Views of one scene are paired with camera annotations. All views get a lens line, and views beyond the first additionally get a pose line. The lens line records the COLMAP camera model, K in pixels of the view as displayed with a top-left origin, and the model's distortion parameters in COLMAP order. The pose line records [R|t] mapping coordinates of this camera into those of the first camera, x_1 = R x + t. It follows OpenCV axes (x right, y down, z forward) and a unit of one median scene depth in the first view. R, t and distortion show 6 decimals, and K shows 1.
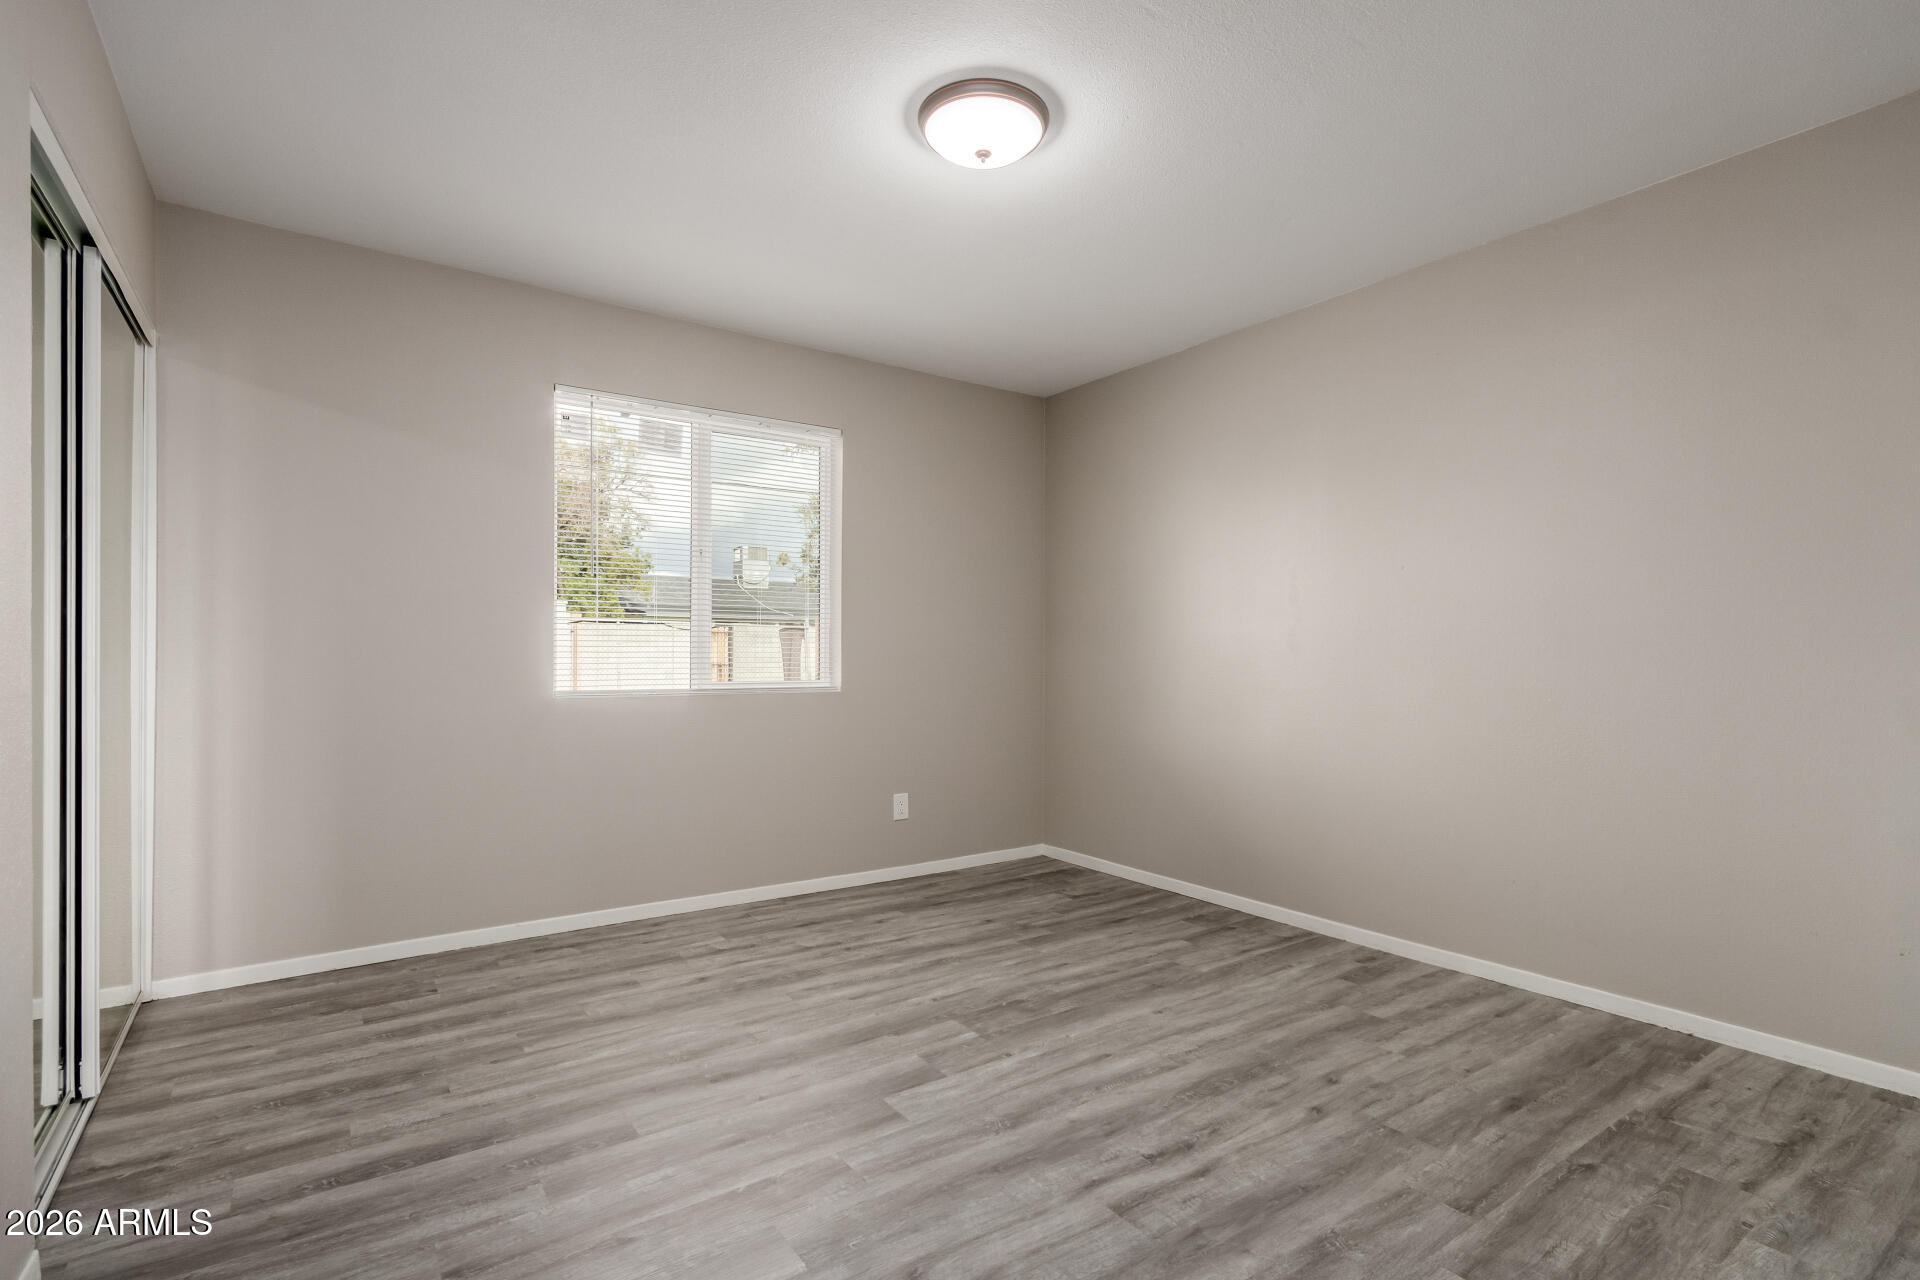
lens RADIAL K [[893.8, 0, 960.0], [0, 893.8, 640.0], [0, 0, 1]] dist [0.009083, -0.001135]
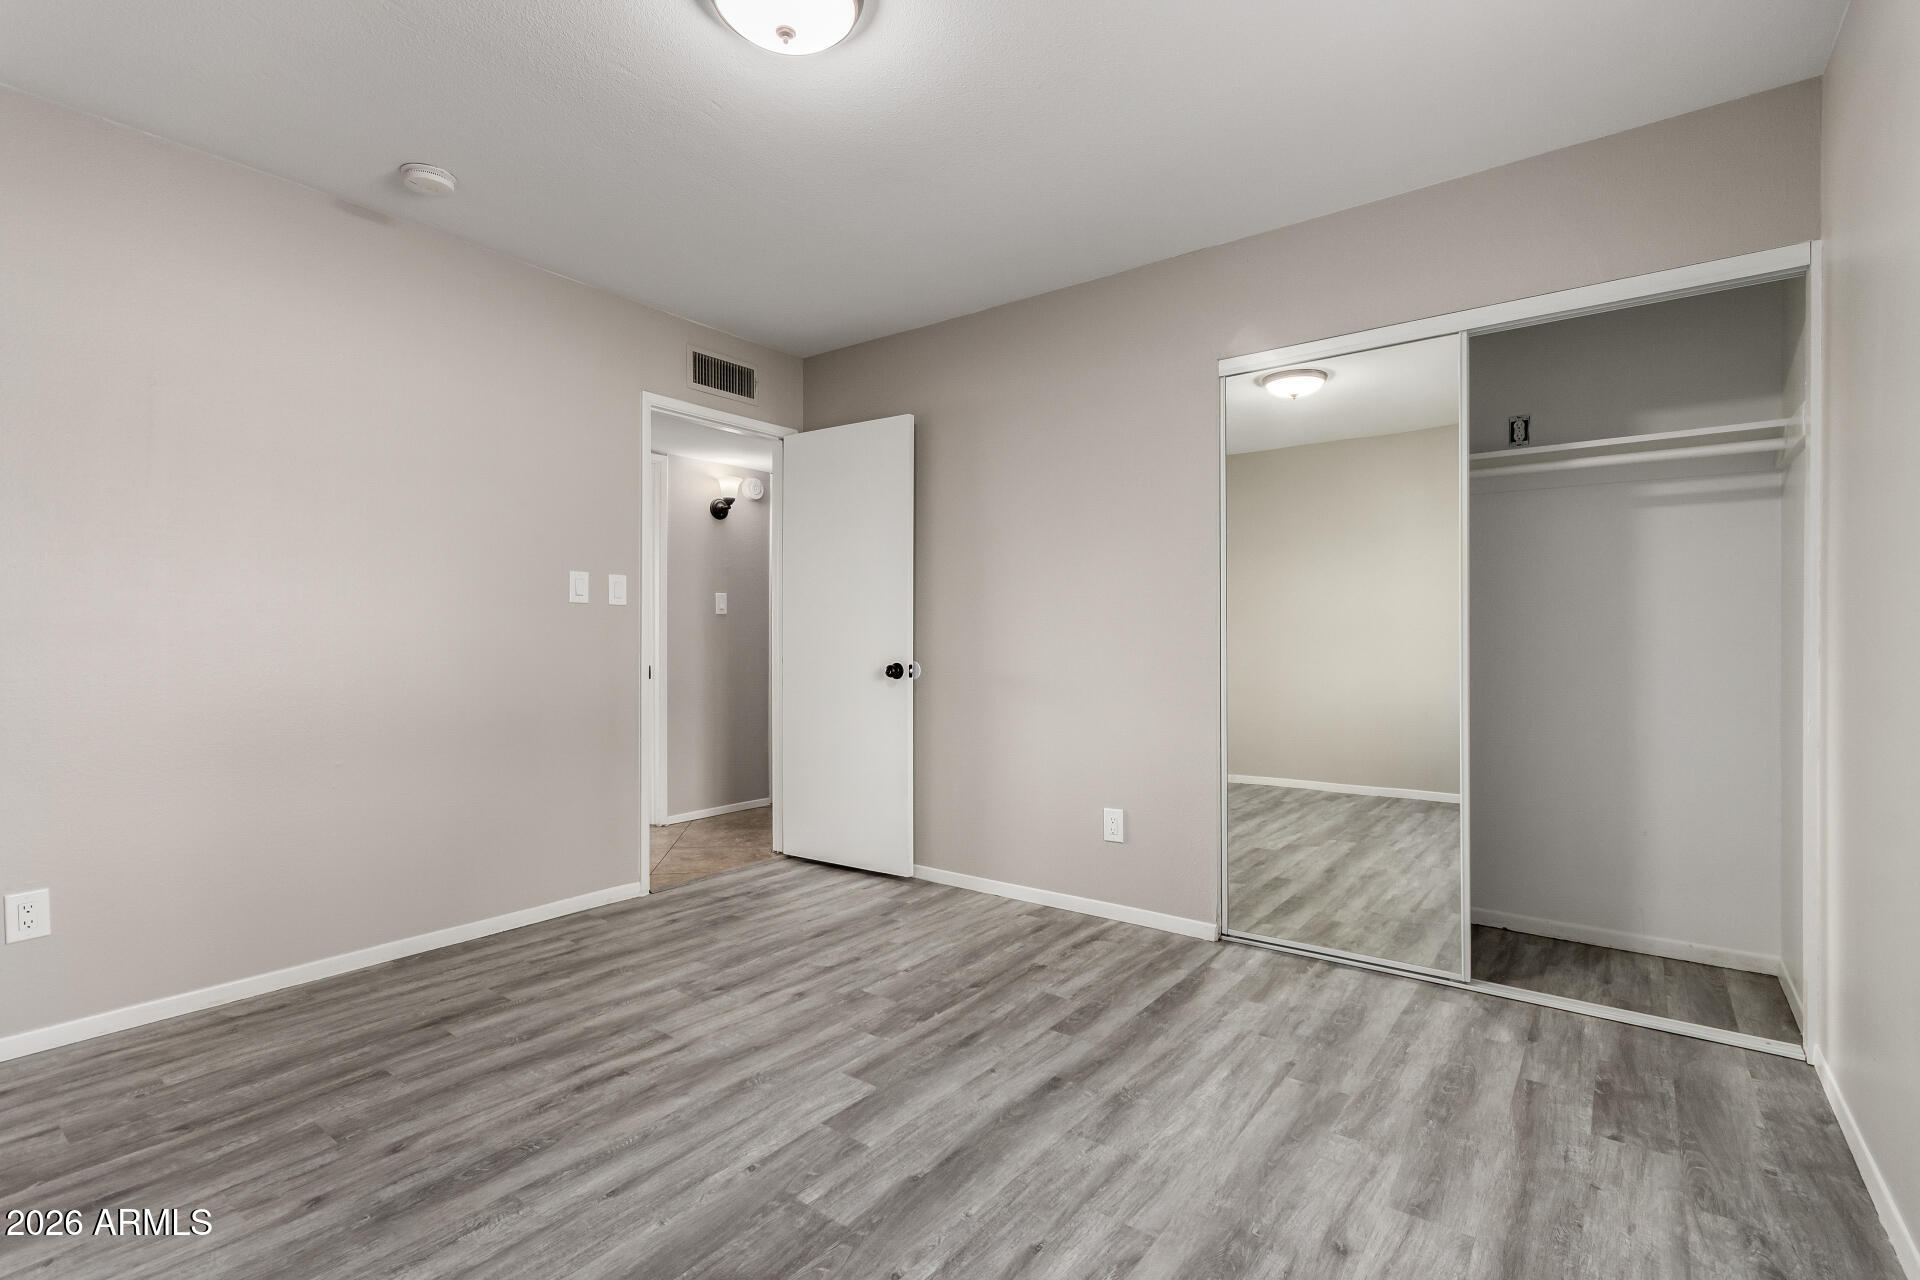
lens RADIAL K [[893.8, 0, 960.0], [0, 893.8, 640.0], [0, 0, 1]] dist [0.009083, -0.001135]
pose [[-0.953076, -0.004615, -0.302694, 0.125733], [-0.000078, 0.999887, -0.015001, 0.025799], [0.302730, -0.014274, -0.952970, 1.902146]]
